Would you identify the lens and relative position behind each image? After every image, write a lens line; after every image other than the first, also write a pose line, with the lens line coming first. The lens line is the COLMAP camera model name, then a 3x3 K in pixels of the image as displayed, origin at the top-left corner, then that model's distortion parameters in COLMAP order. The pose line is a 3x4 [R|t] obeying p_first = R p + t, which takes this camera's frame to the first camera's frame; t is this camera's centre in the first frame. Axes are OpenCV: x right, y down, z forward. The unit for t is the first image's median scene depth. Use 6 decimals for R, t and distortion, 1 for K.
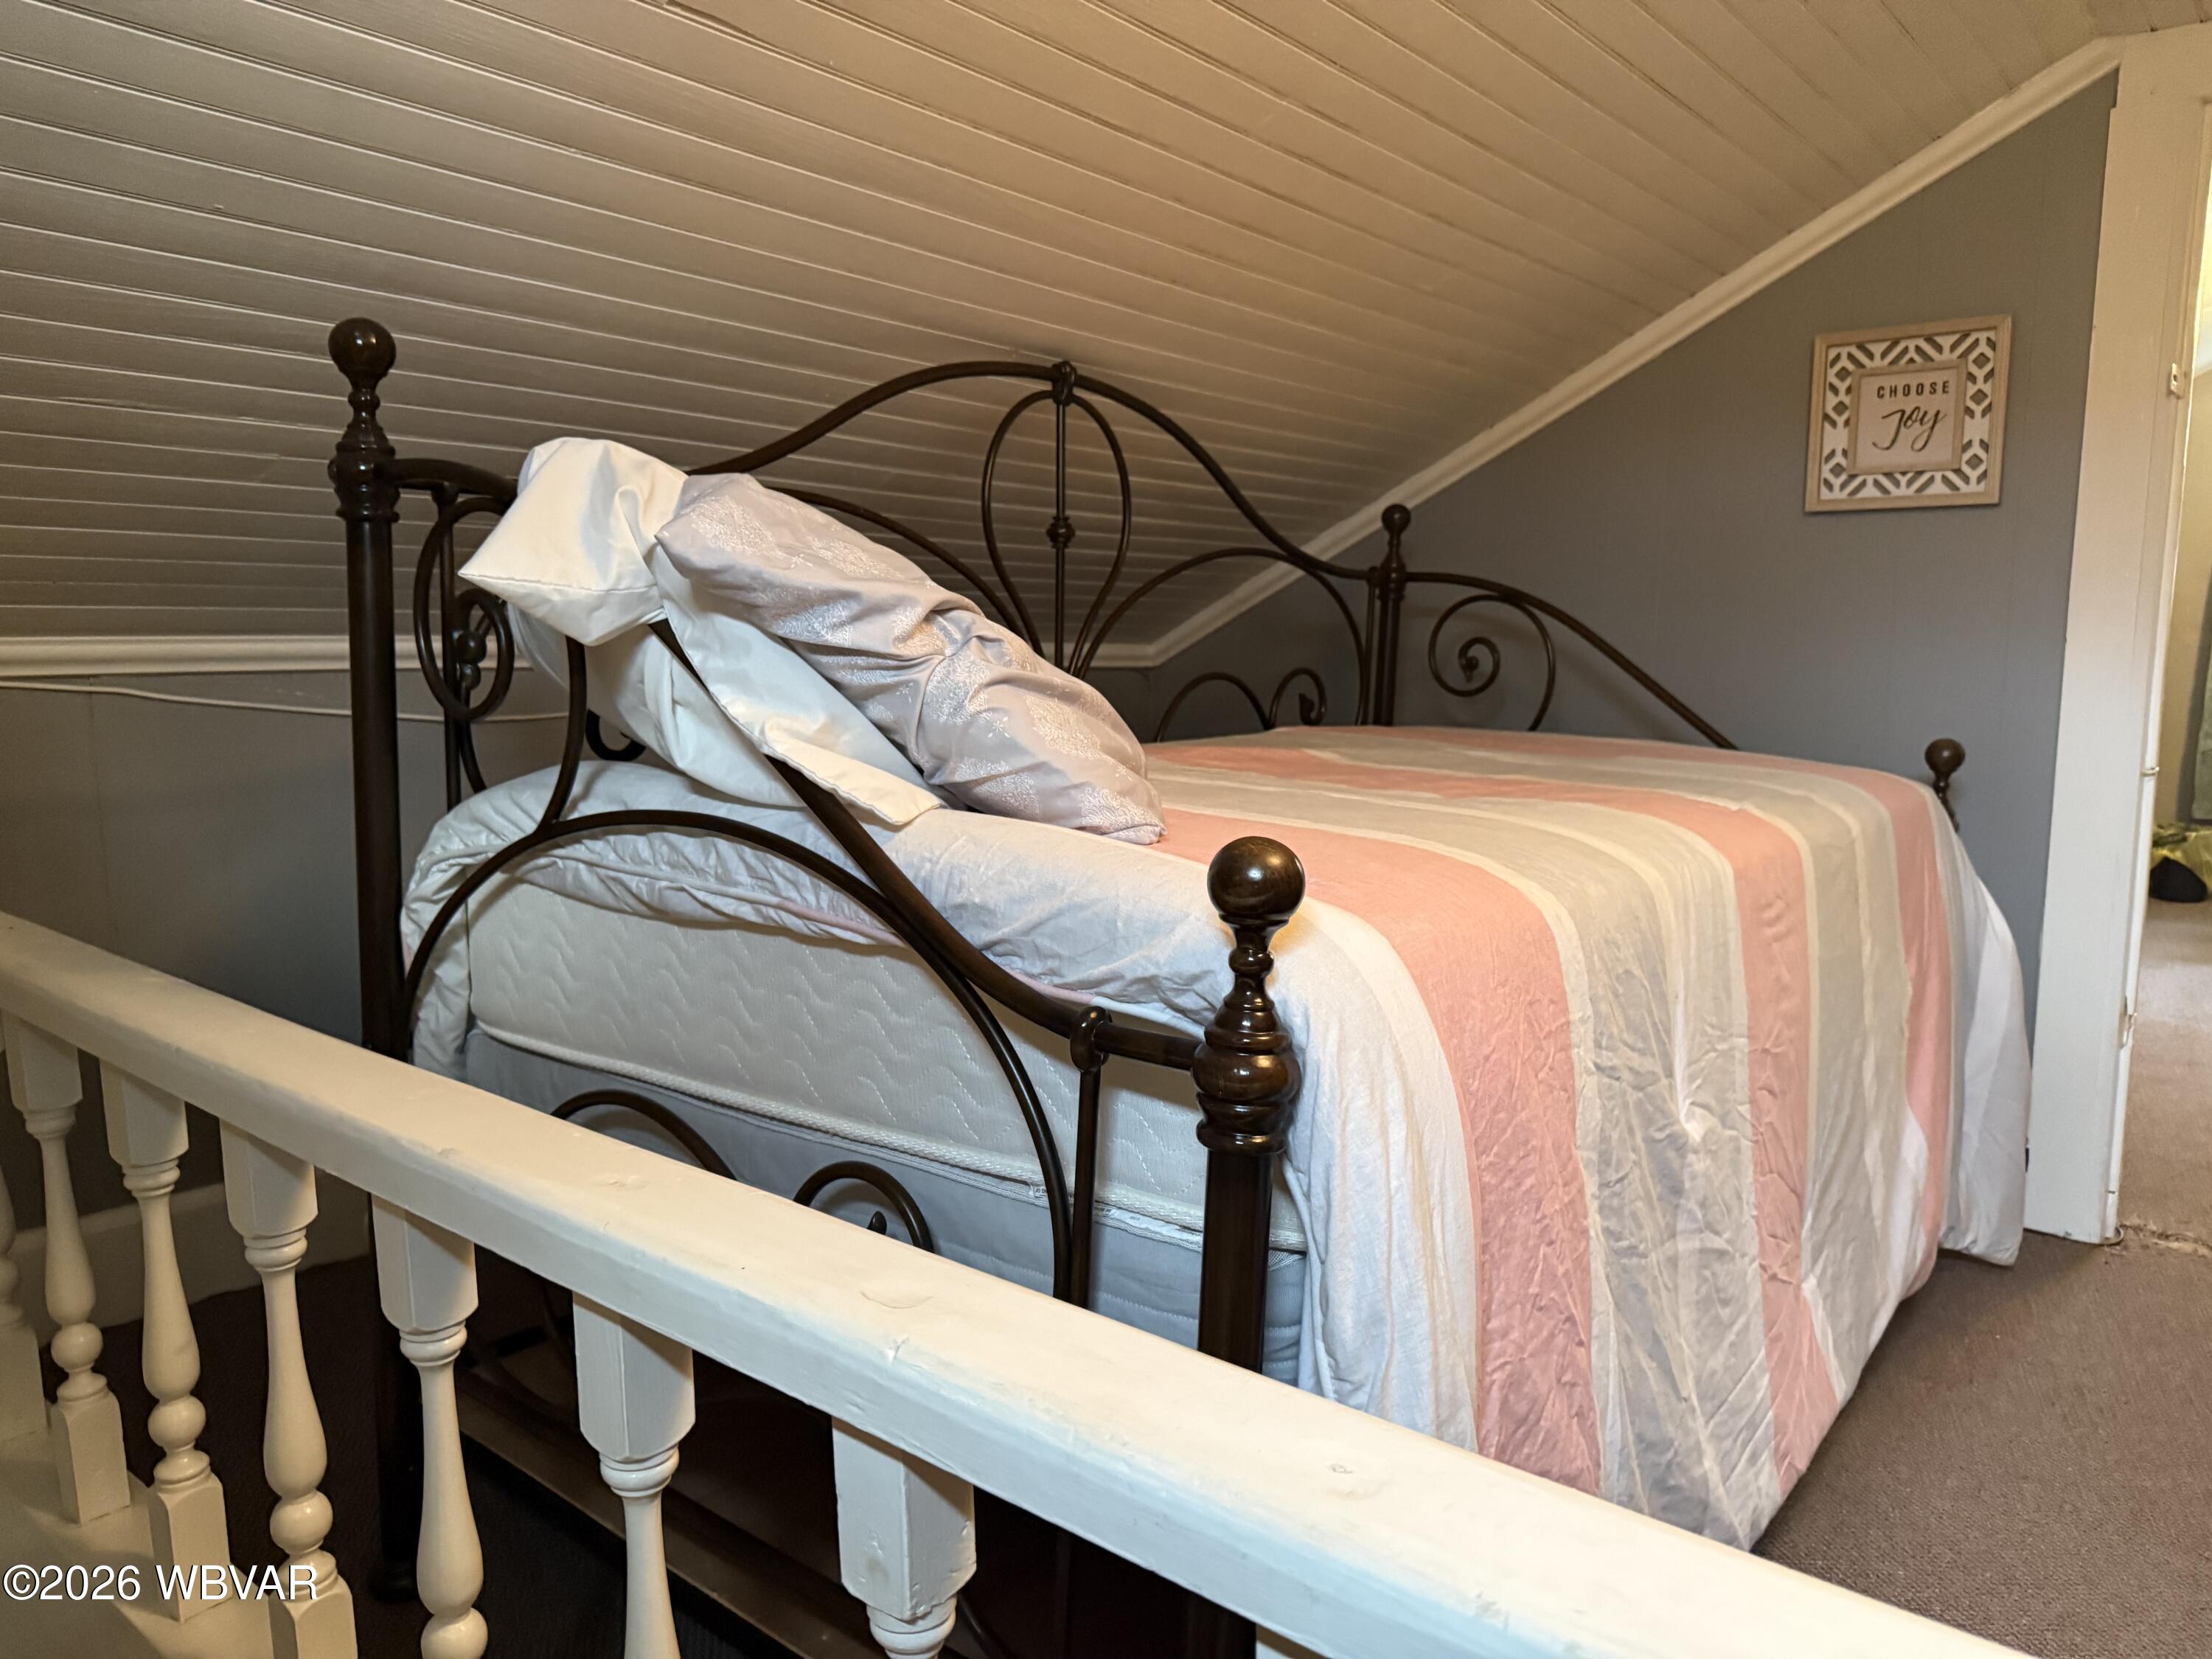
lens RADIAL K [[1654.3, 0, 1108.1], [0, 1654.3, 843.8], [0, 0, 1]] dist [0.008986, 0.005627]
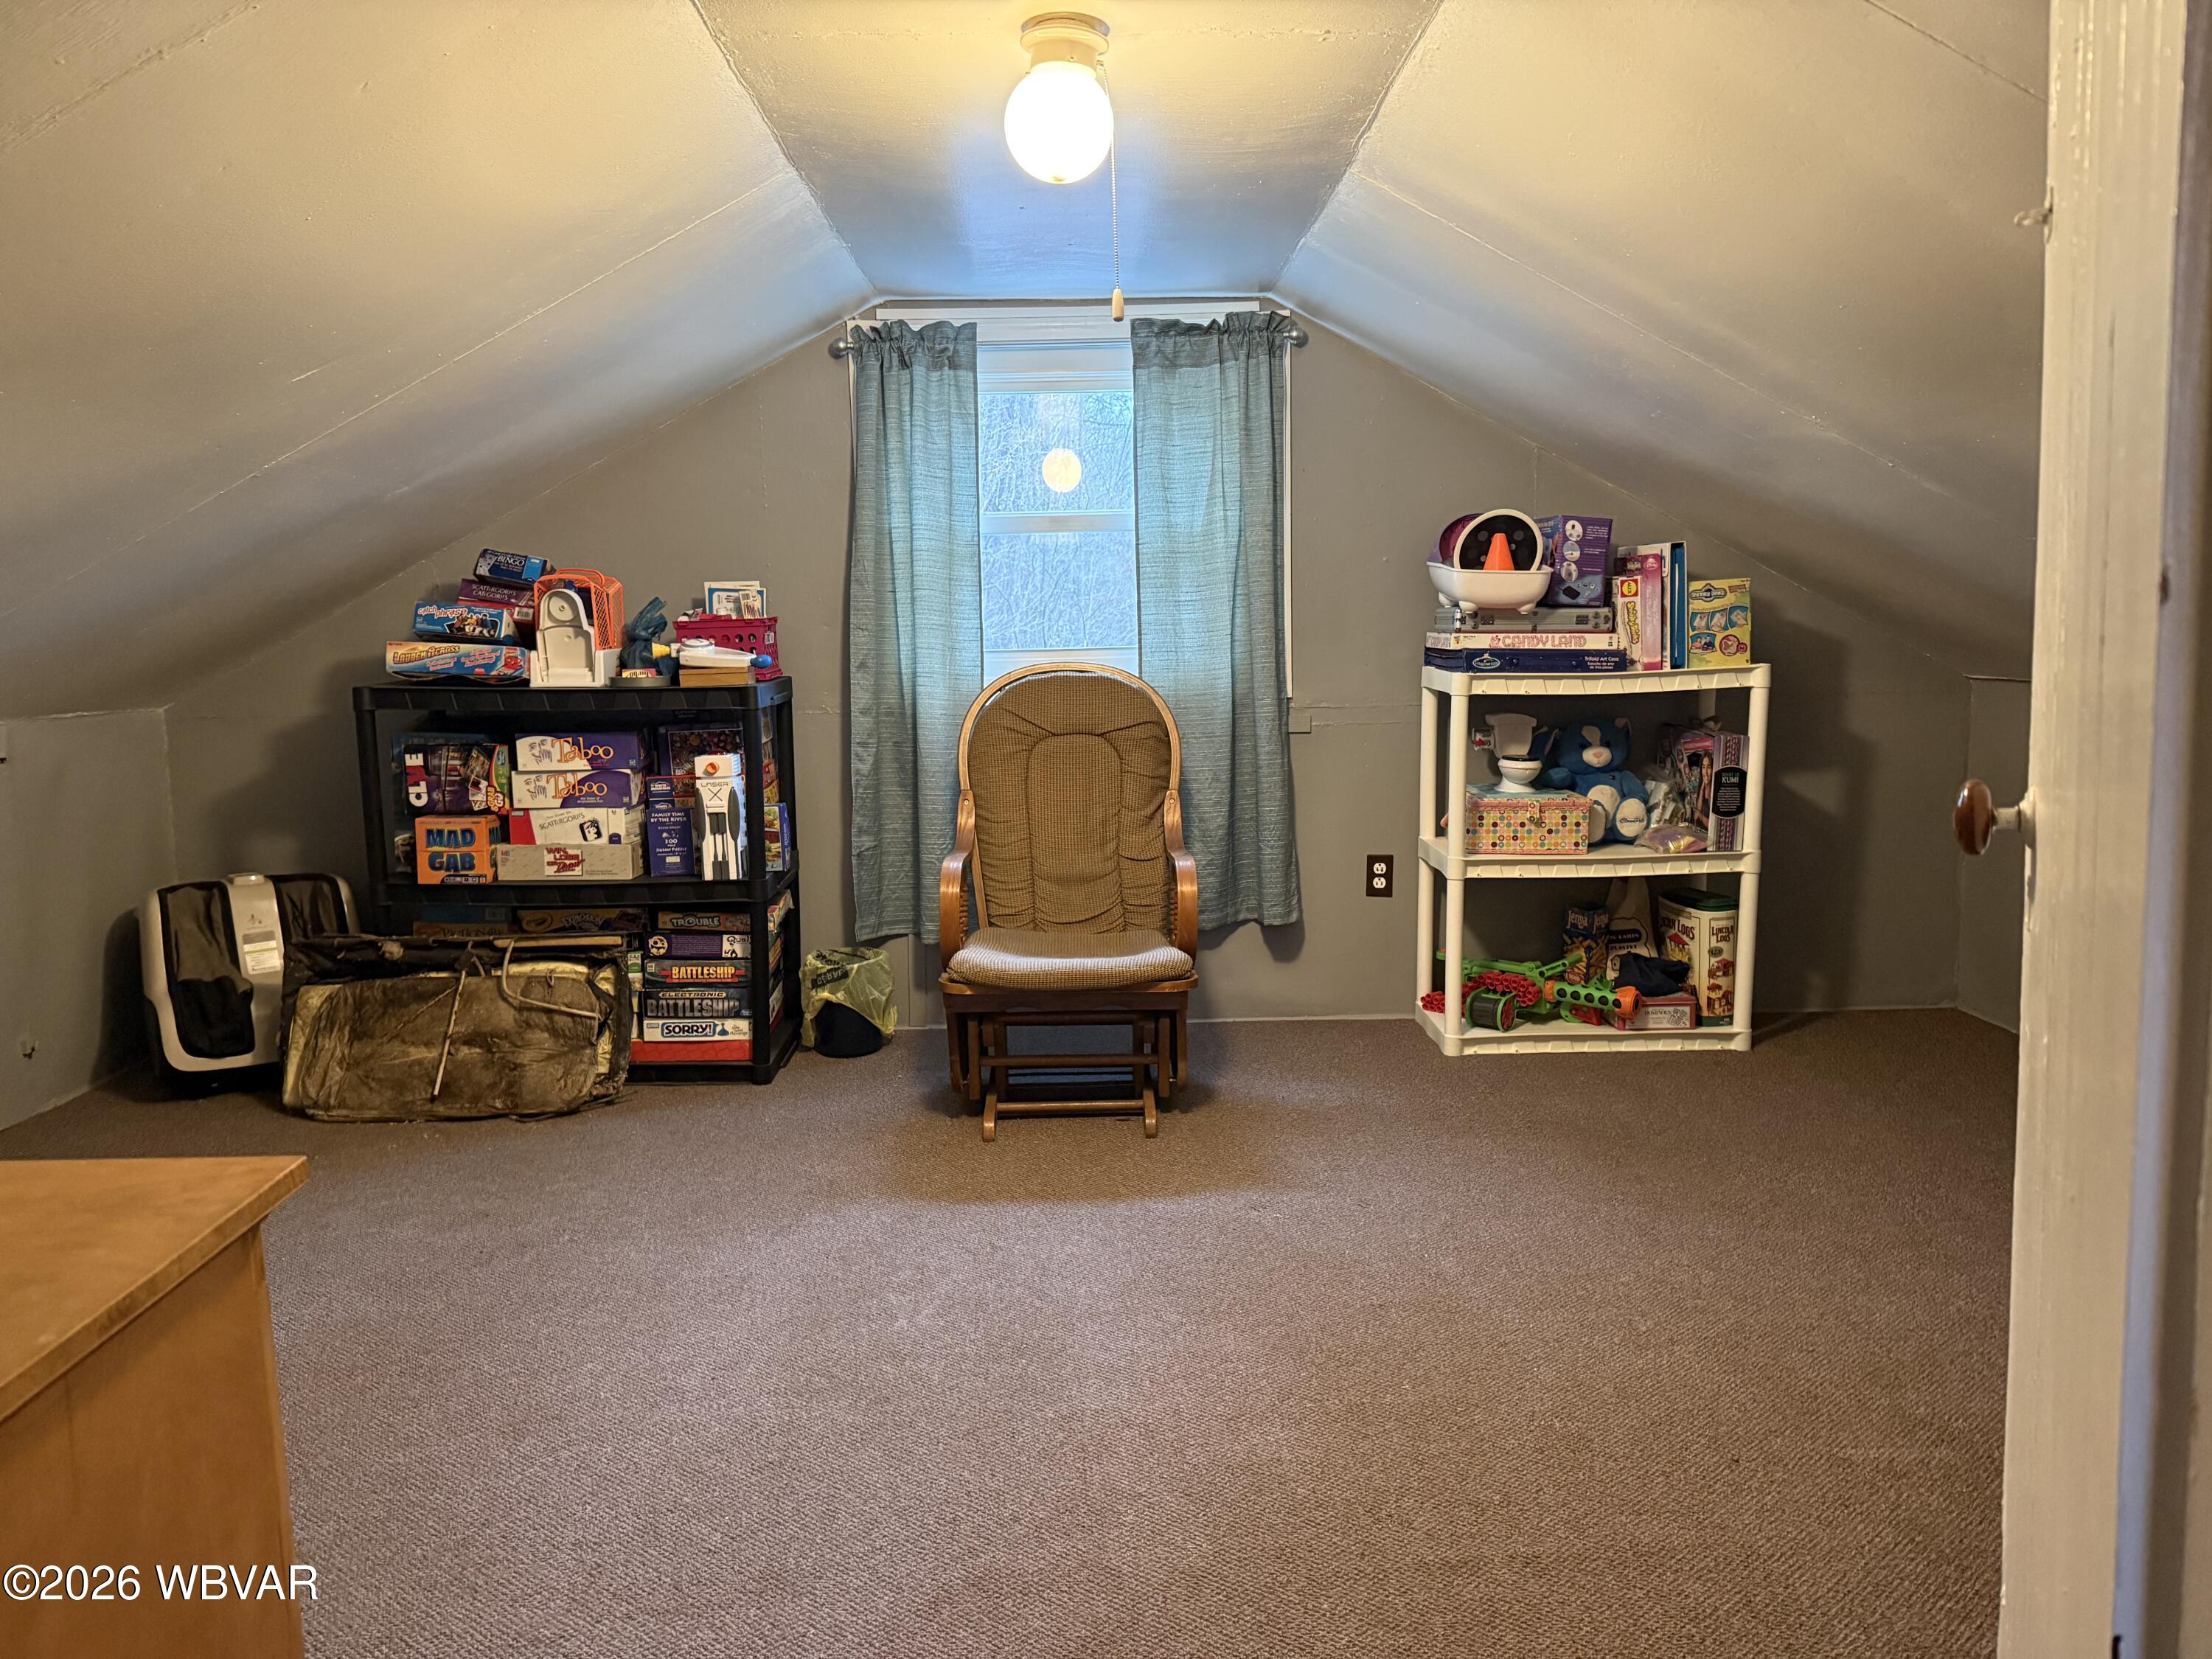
lens RADIAL K [[1545.9, 0, 1115.7], [0, 1545.9, 835.0], [0, 0, 1]] dist [0.151796, -0.147085]
pose [[0.780257, -0.088644, 0.619145, 0.595412], [0.105056, 0.994416, 0.009979, -0.108875], [-0.616573, 0.057259, 0.785213, 0.710164]]
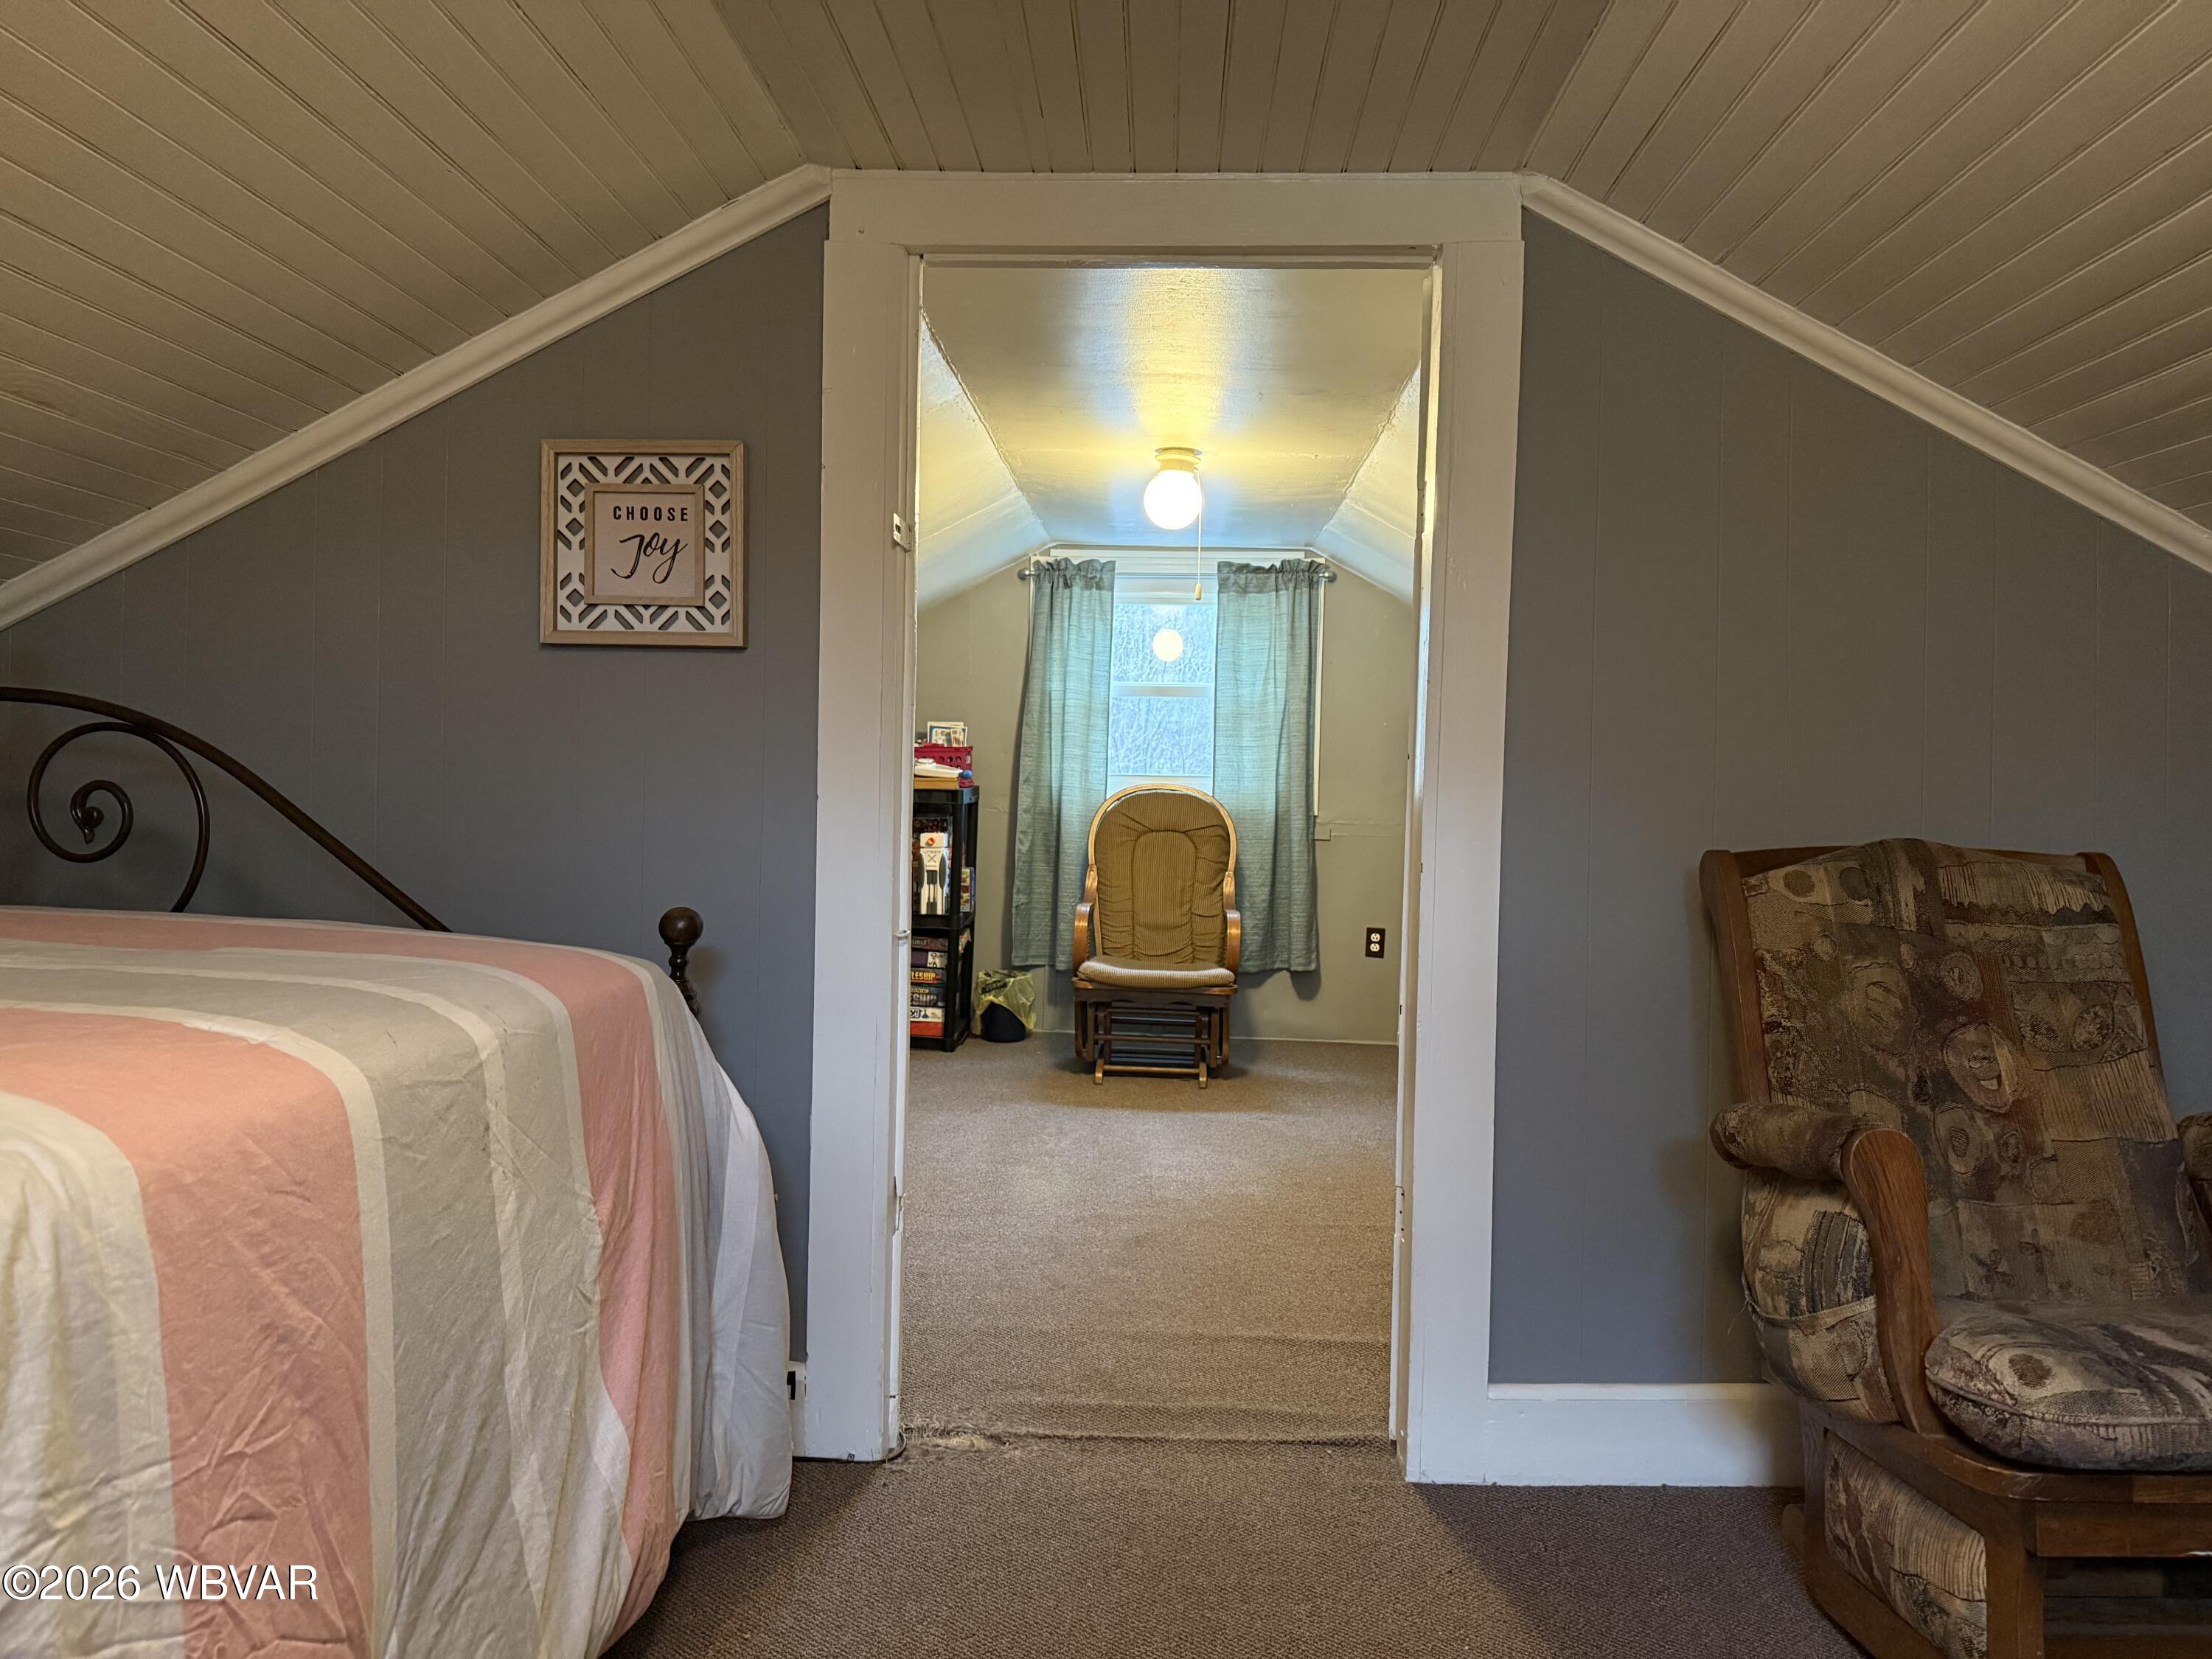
lens RADIAL K [[1574.9, 0, 1115.9], [0, 1574.9, 841.9], [0, 0, 1]] dist [0.098481, -0.160730]
pose [[0.818255, 0.001574, 0.574853, 0.201671], [0.053552, 0.995439, -0.078952, -0.019871], [-0.572355, 0.095388, 0.814439, 0.186517]]
